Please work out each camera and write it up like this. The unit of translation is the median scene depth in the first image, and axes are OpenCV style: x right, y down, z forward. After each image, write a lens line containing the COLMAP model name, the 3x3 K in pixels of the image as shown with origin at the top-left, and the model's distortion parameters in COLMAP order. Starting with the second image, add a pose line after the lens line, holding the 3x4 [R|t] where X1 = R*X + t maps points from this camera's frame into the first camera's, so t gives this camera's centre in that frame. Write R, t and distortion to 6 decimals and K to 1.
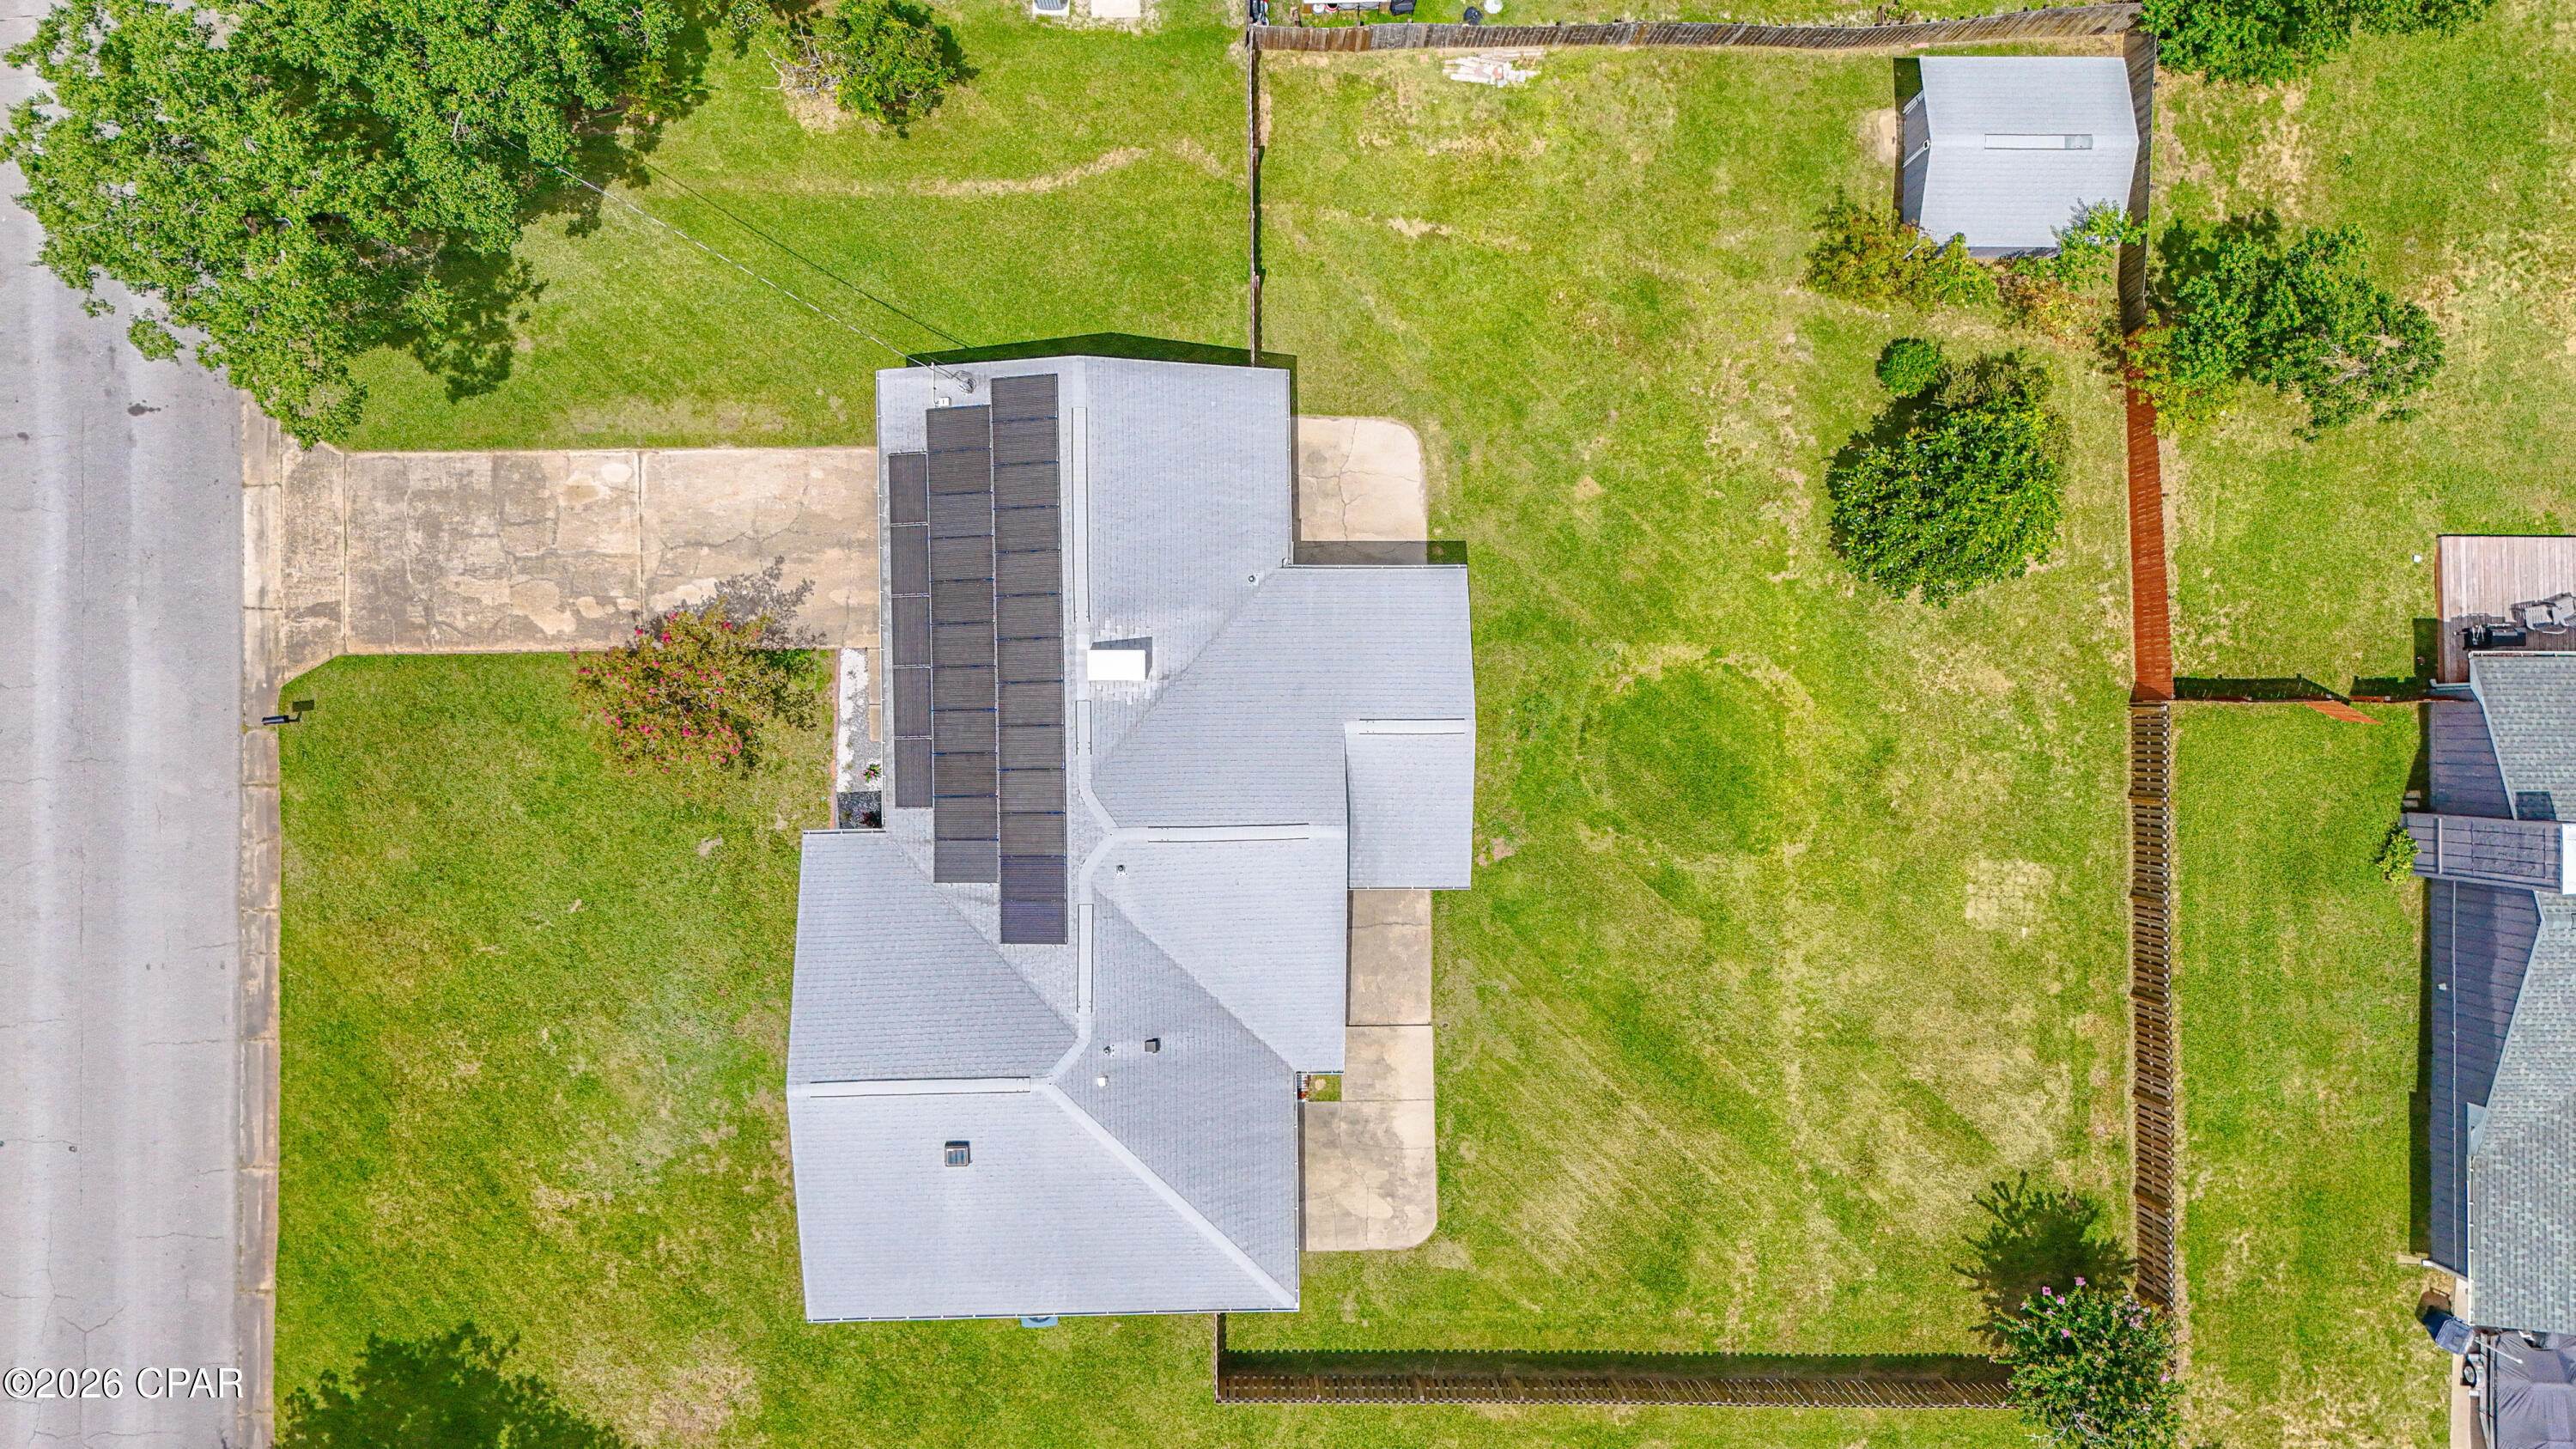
lens RADIAL K [[1899.8, 0, 1288.0], [0, 1899.8, 724.5], [0, 0, 1]] dist [0.084128, -0.087474]
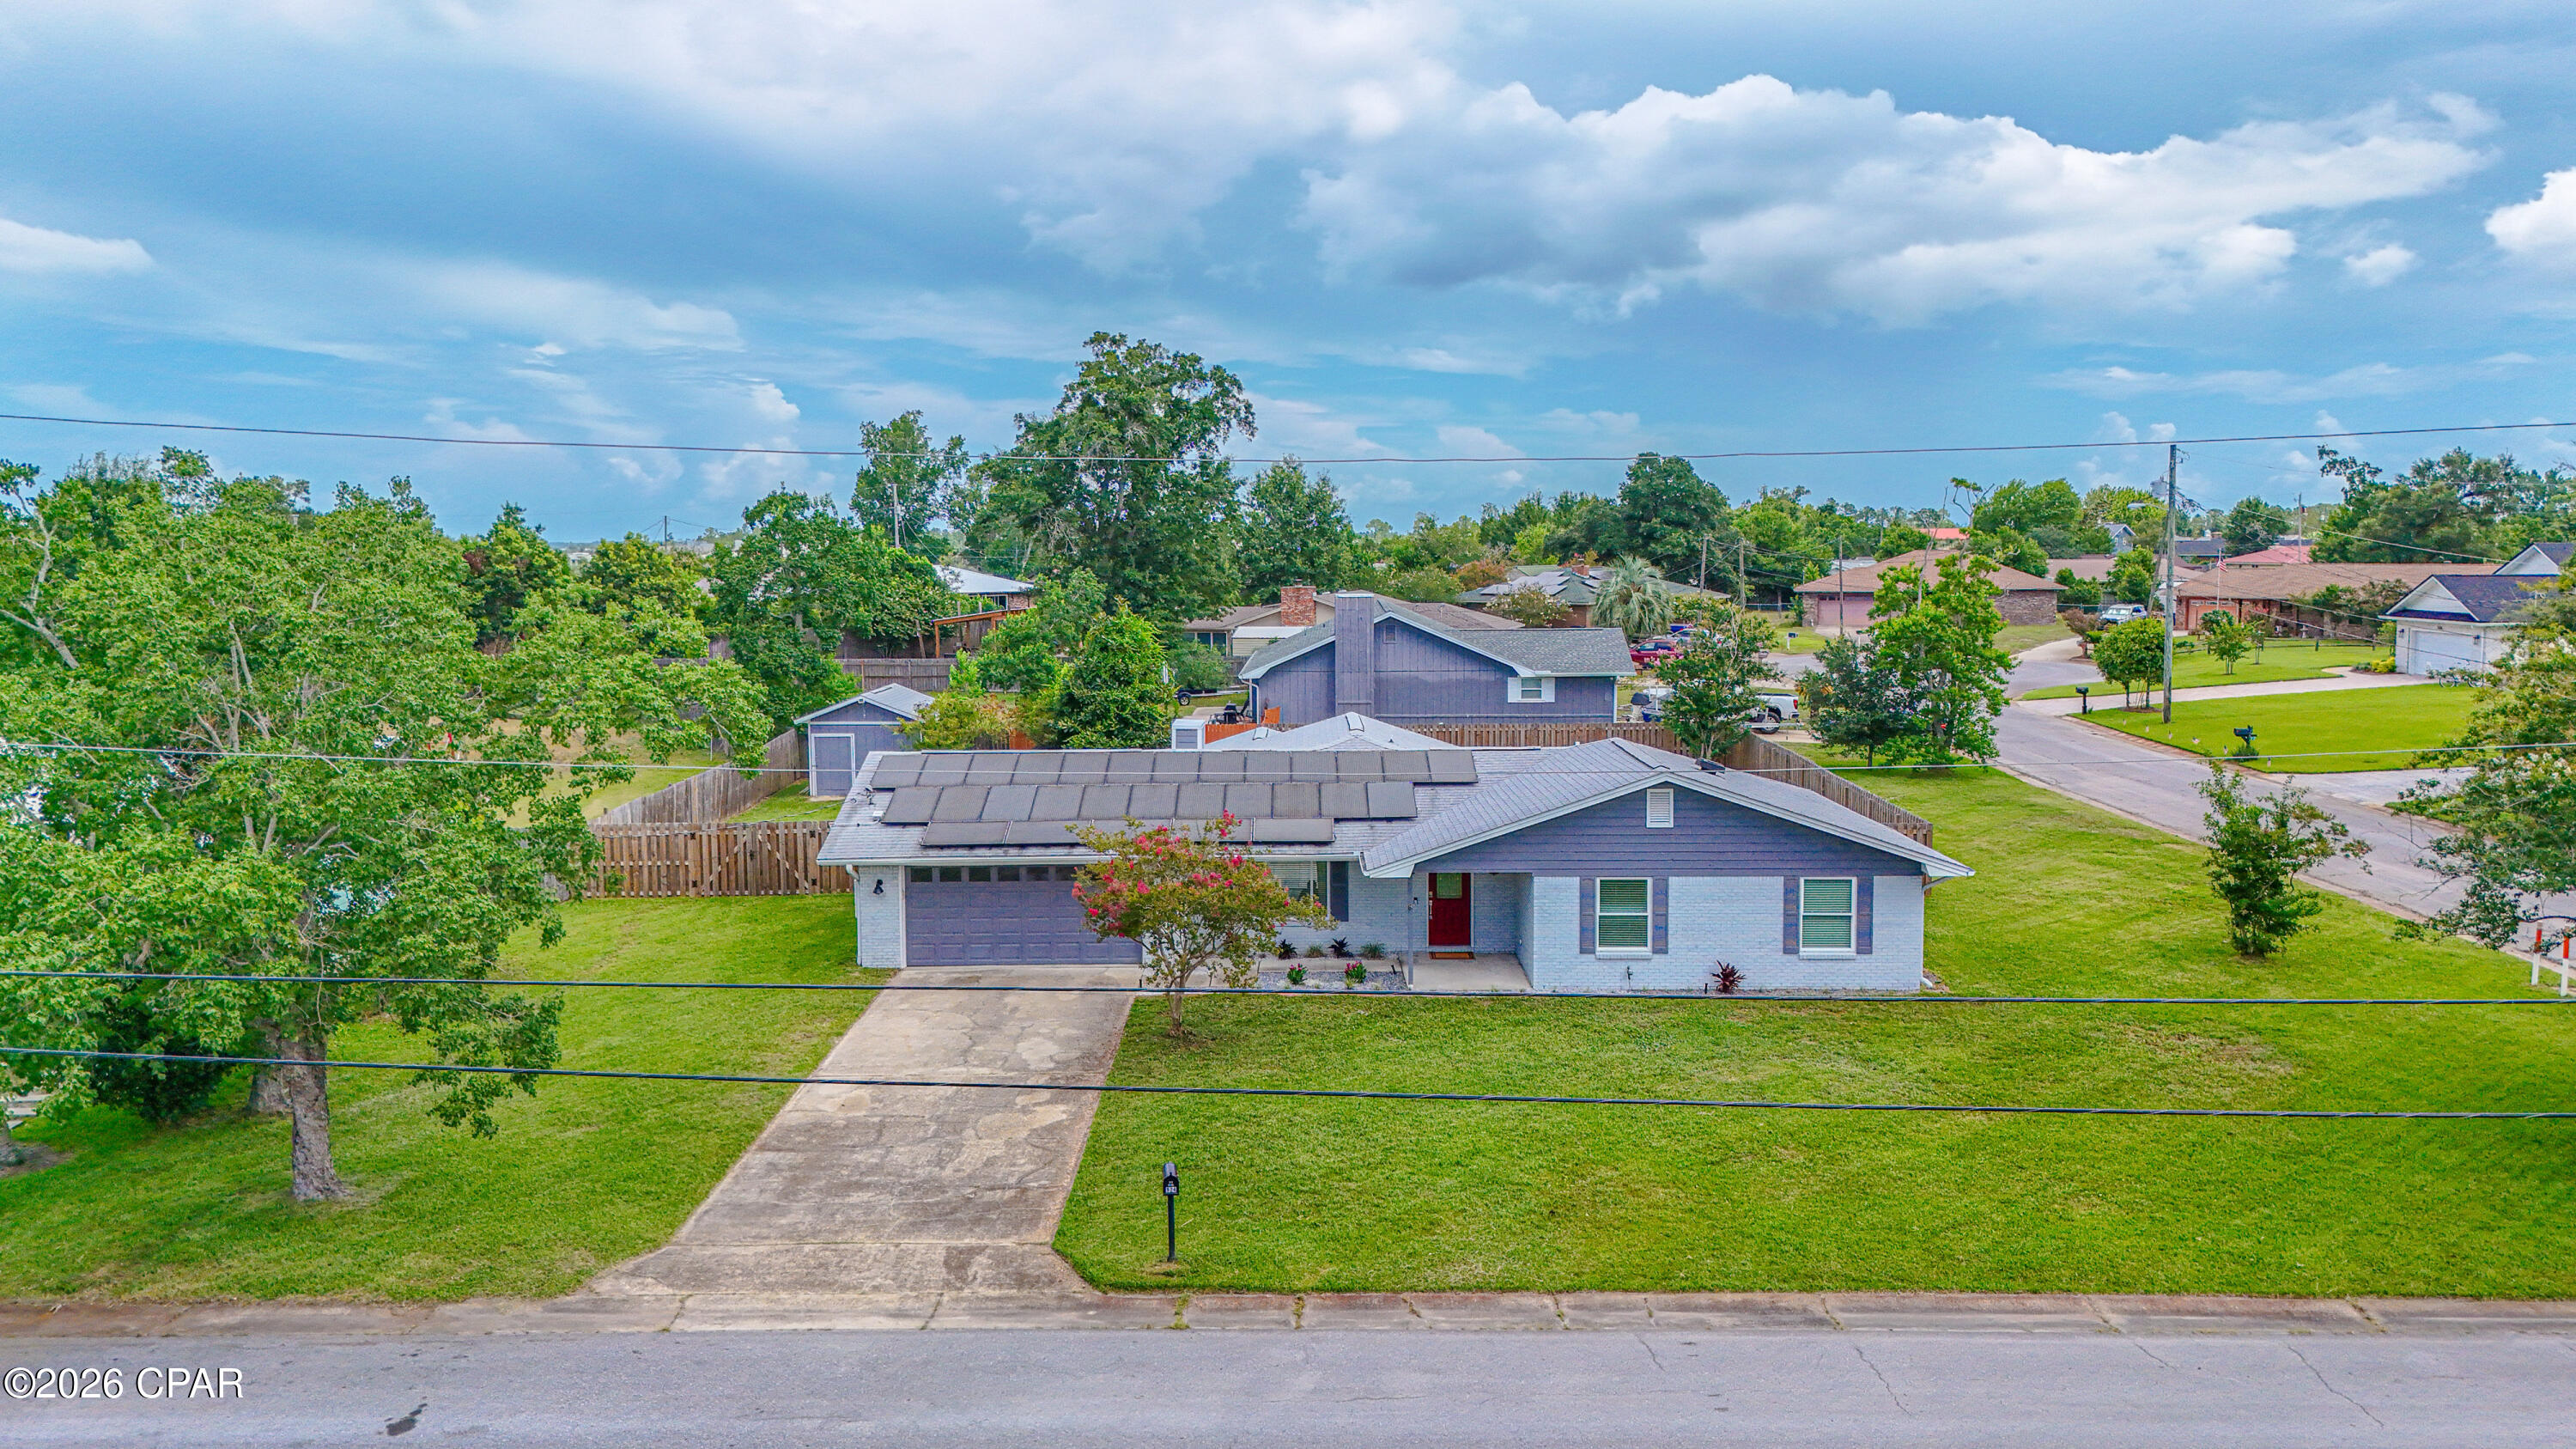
lens RADIAL K [[1899.8, 0, 1288.0], [0, 1899.8, 724.5], [0, 0, 1]] dist [0.084128, -0.087474]
pose [[0.022158, -0.121199, 0.992381, -0.985558], [0.999753, 0.004555, -0.021767, 0.038473], [-0.001882, 0.992618, 0.121270, 0.796312]]
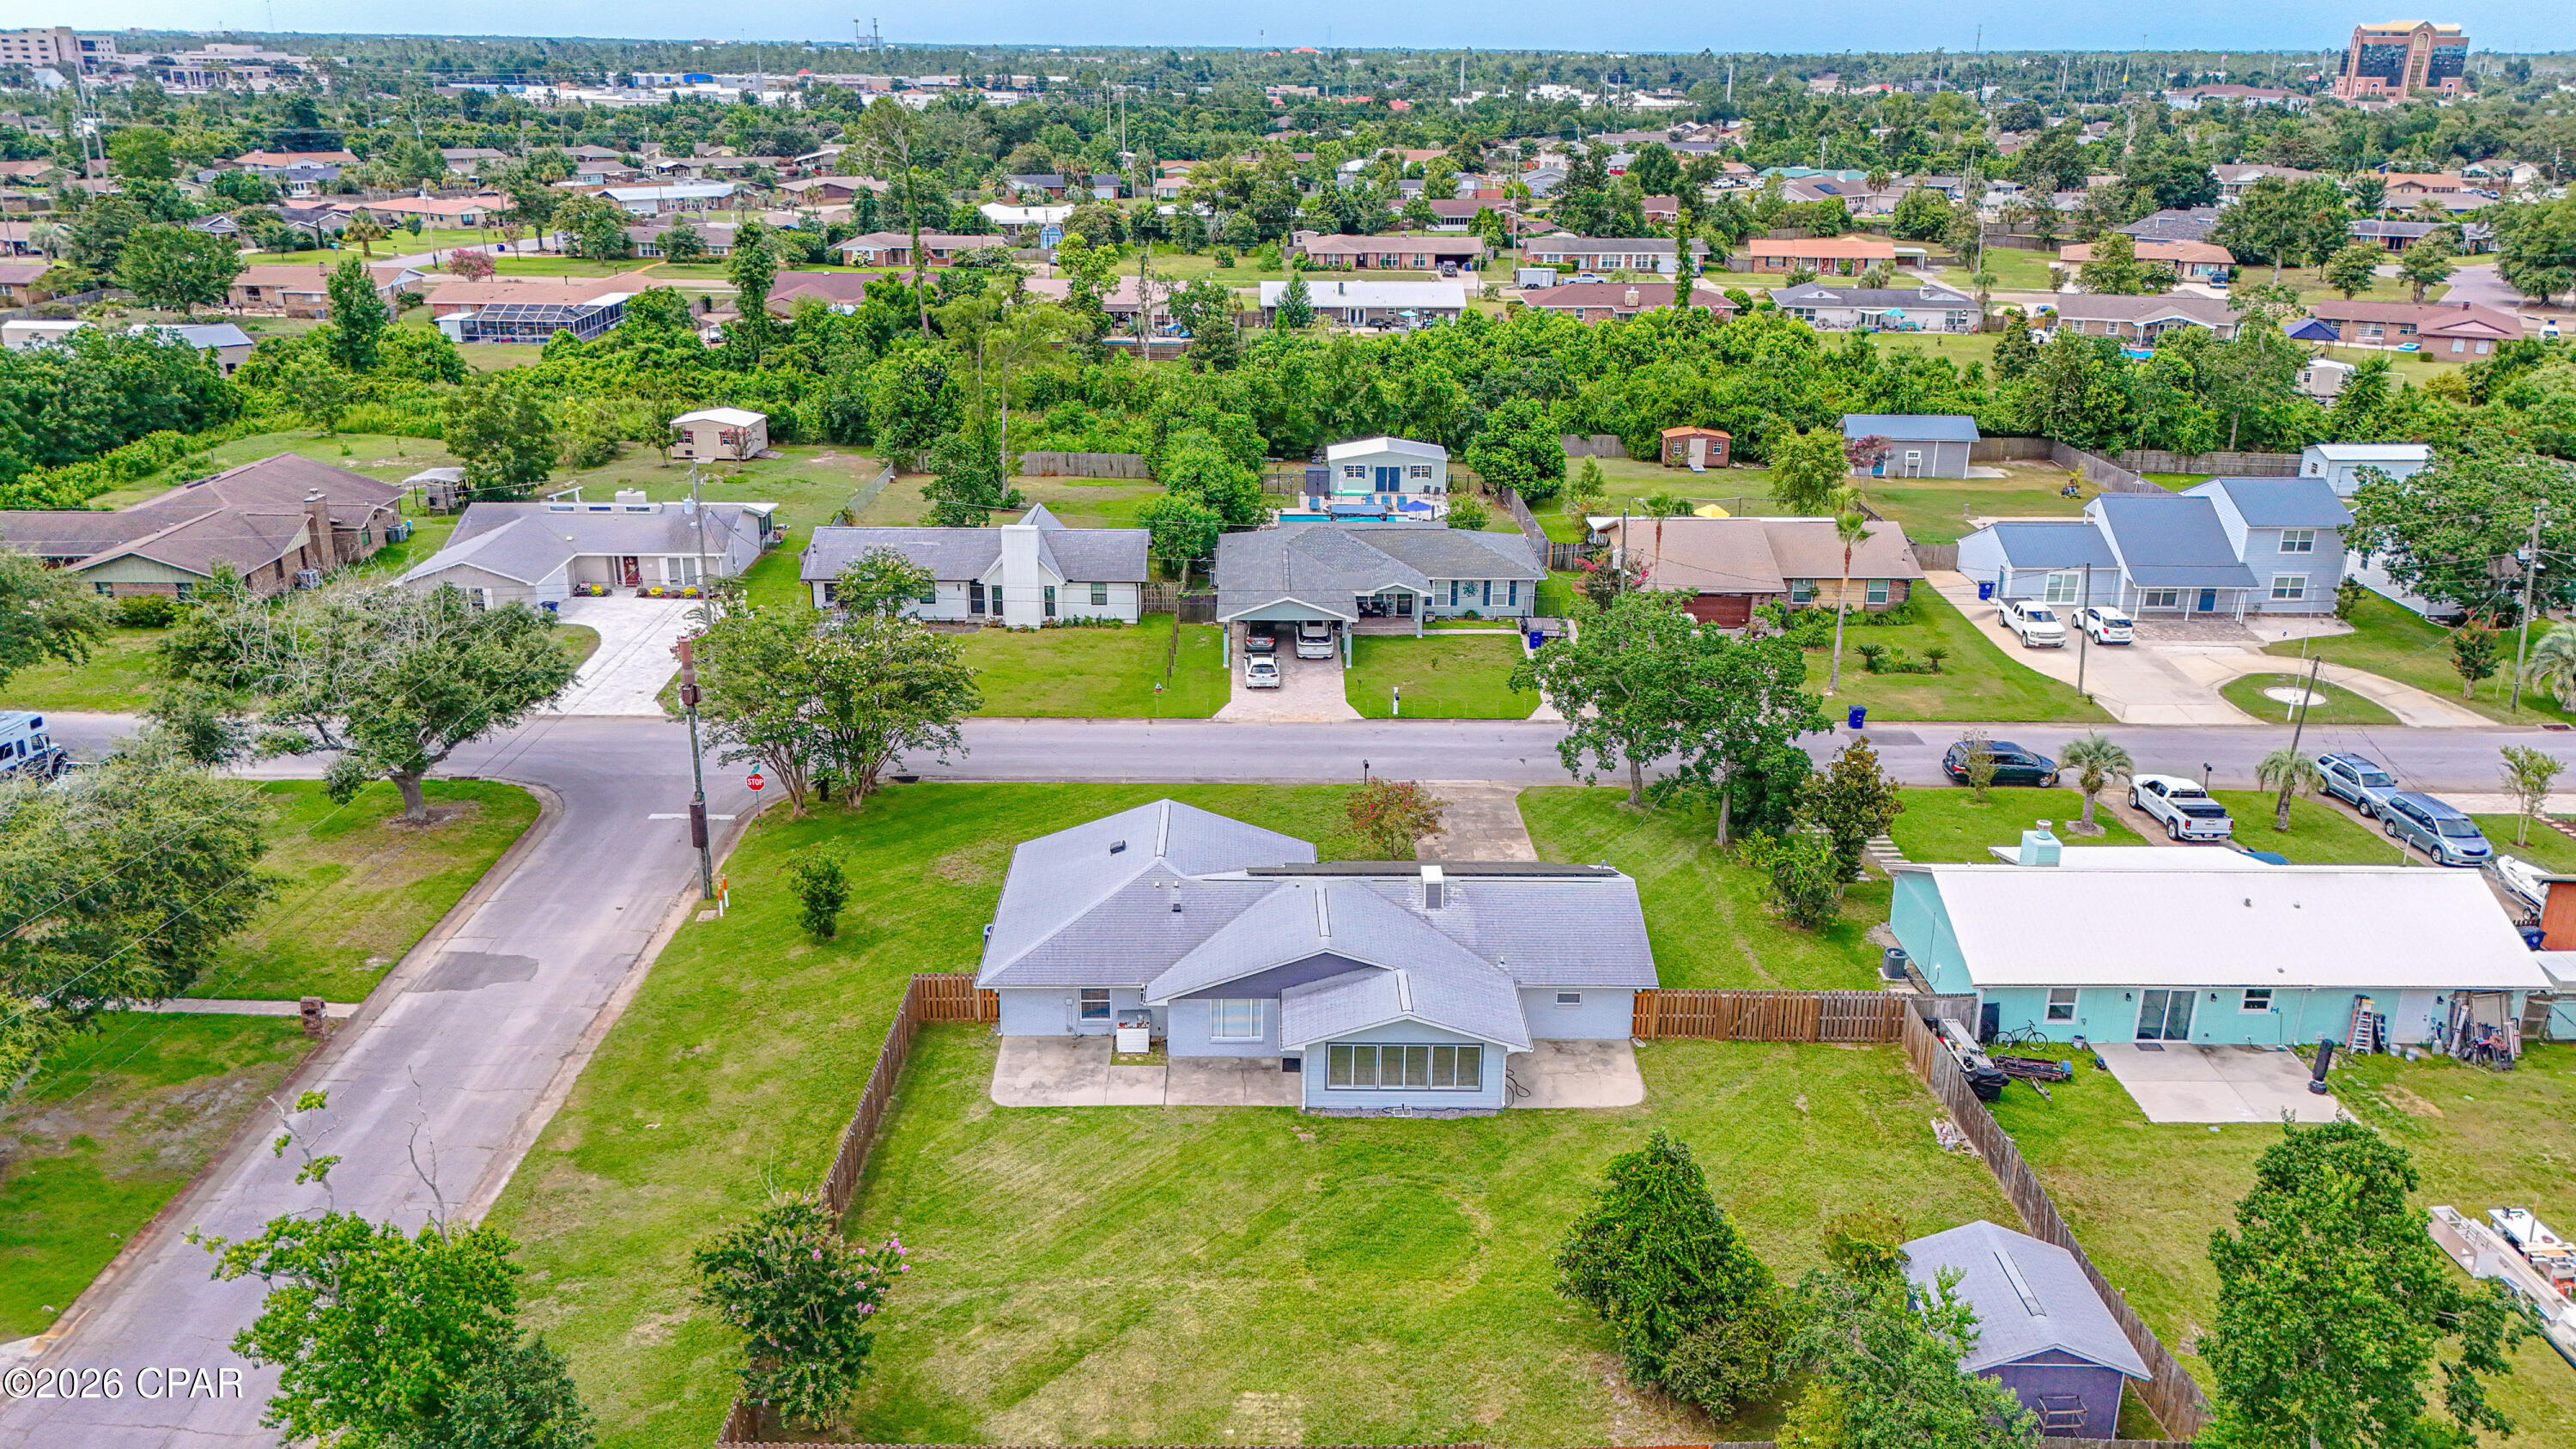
lens RADIAL K [[1899.8, 0, 1288.0], [0, 1899.8, 724.5], [0, 0, 1]] dist [0.084128, -0.087474]
pose [[0.007780, 0.297870, -0.954575, 1.194837], [-0.999970, 0.001930, -0.007547, 0.086127], [-0.000406, 0.954604, 0.297876, 0.394675]]
